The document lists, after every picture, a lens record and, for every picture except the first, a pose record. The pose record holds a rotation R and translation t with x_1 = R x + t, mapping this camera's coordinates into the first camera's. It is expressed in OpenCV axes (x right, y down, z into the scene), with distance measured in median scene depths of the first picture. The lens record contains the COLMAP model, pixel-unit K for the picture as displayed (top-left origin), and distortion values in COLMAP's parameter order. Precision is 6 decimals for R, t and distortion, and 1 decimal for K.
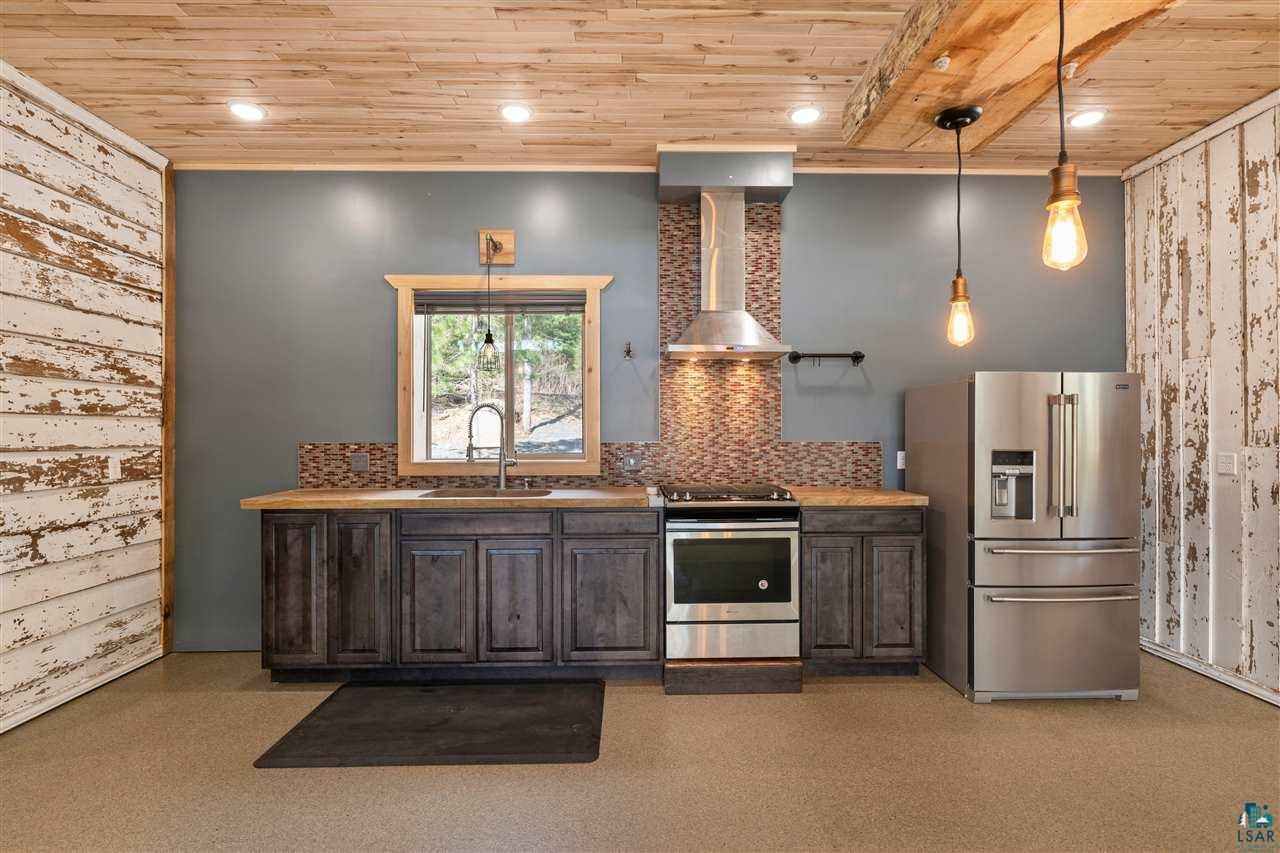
lens RADIAL K [[609.6, 0, 640.0], [0, 609.6, 426.5], [0, 0, 1]] dist [-0.001805, 0.000184]
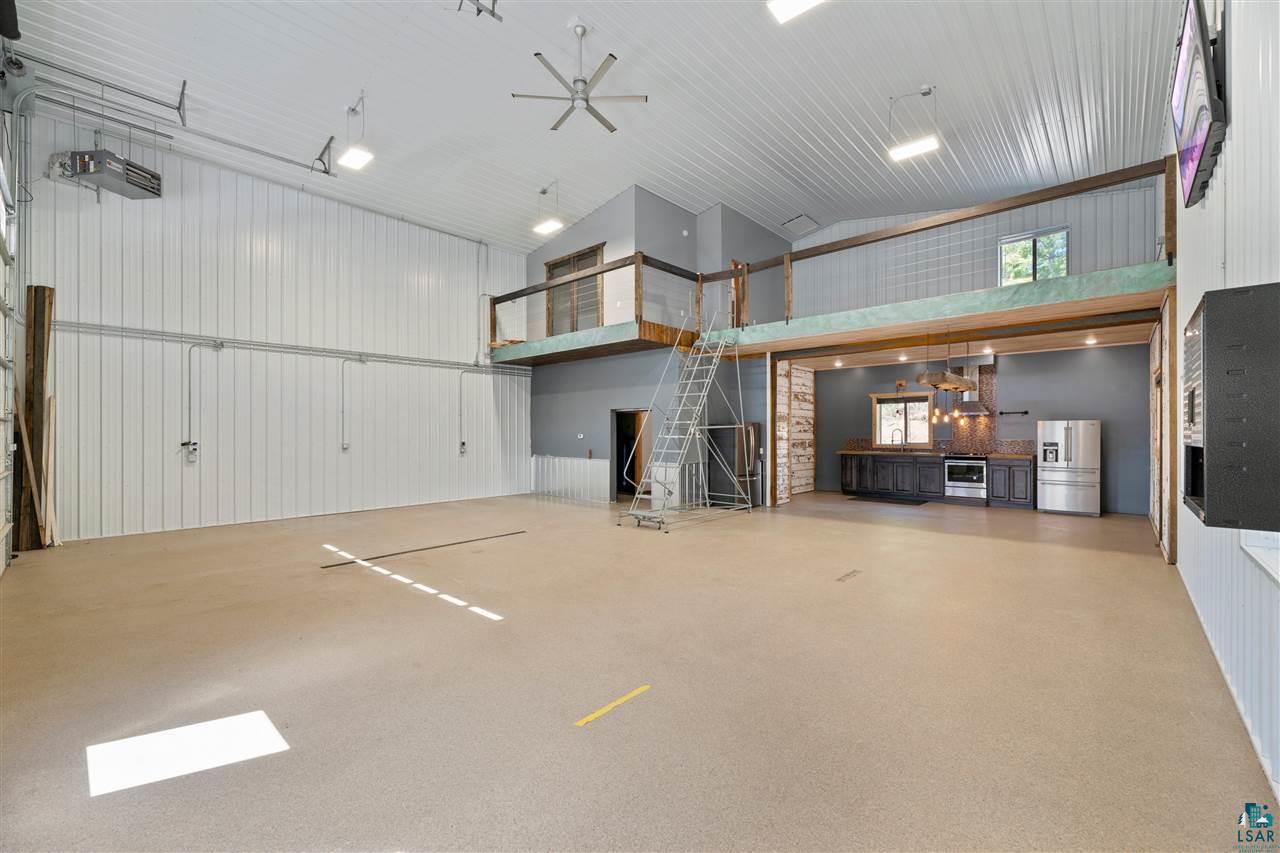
lens RADIAL K [[521.6, 0, 638.6], [0, 521.6, 433.2], [0, 0, 1]] dist [0.000508, 0.000229]
pose [[0.720220, 0.001458, -0.693744, 0.924876], [0.006709, 0.999936, 0.009066, -0.055243], [0.693713, -0.011184, 0.720165, -2.691375]]
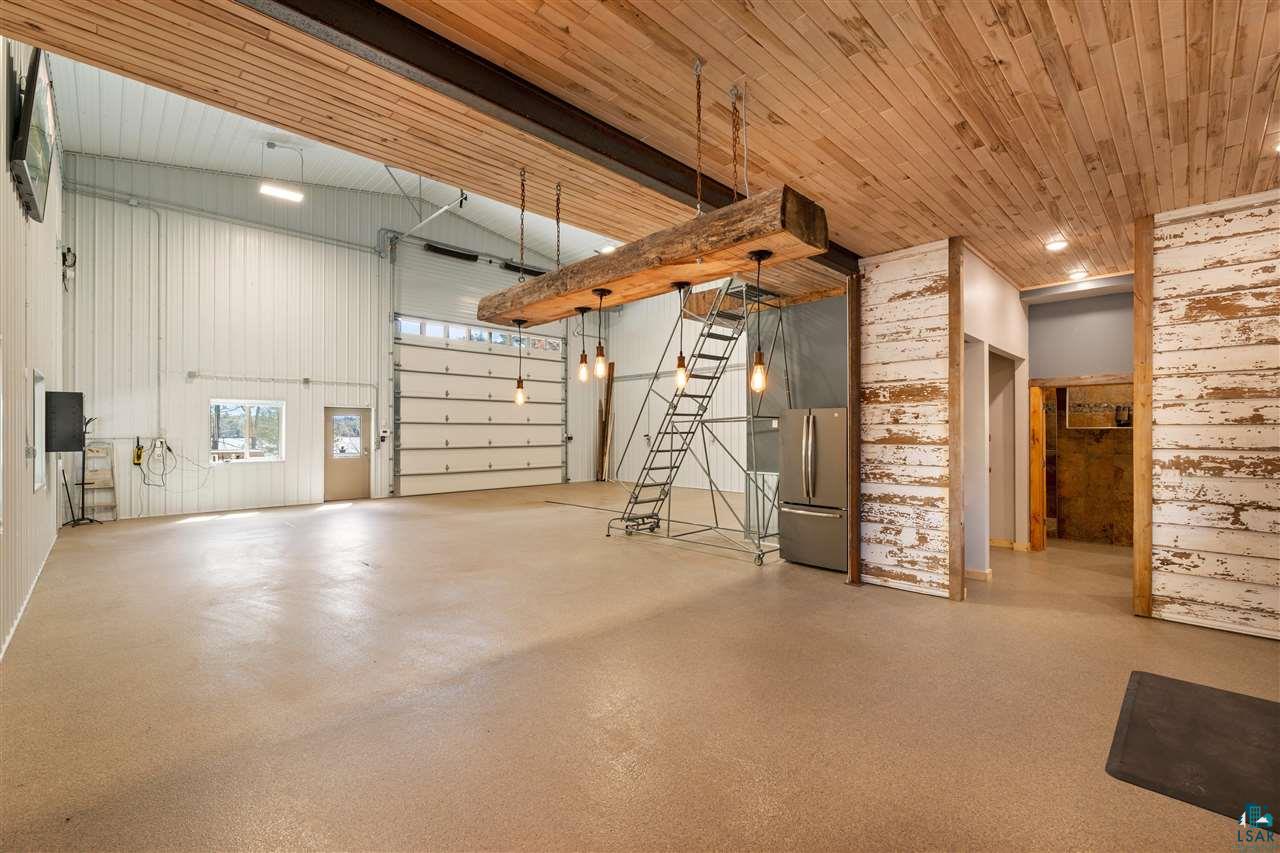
lens RADIAL K [[548.1, 0, 640.4], [0, 548.1, 431.0], [0, 0, 1]] dist [-0.000141, 0.000039]
pose [[-0.730676, -0.000270, -0.682724, 0.849483], [0.006501, 0.999952, -0.007353, -0.004538], [0.682693, -0.009811, -0.730640, 0.888370]]
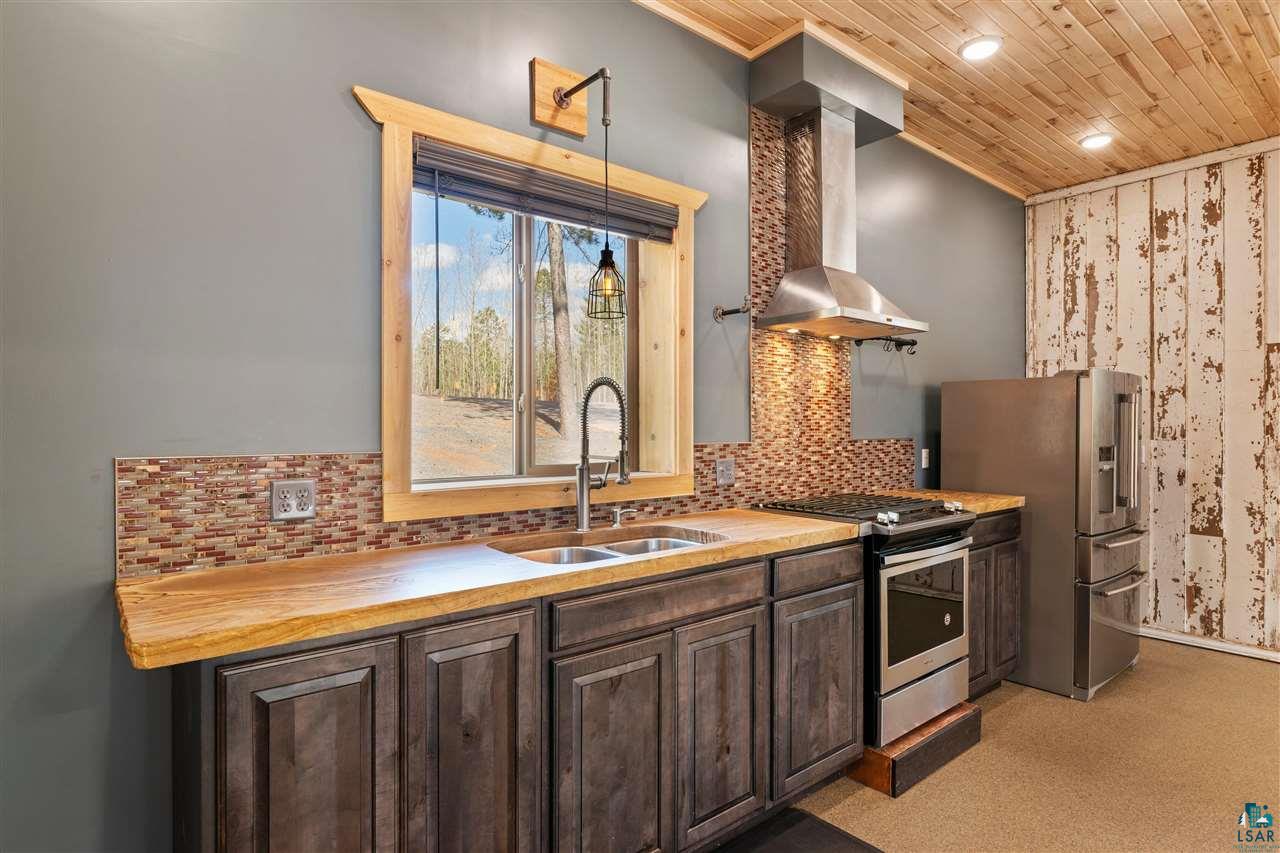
lens RADIAL K [[674.2, 0, 640.0], [0, 674.2, 426.5], [0, 0, 1]] dist [-0.001189, -0.000276]
pose [[0.787841, 0.000442, 0.615879, -0.657767], [-0.005214, 0.999969, 0.005953, 0.002865], [-0.615857, -0.007901, 0.787818, 0.550248]]
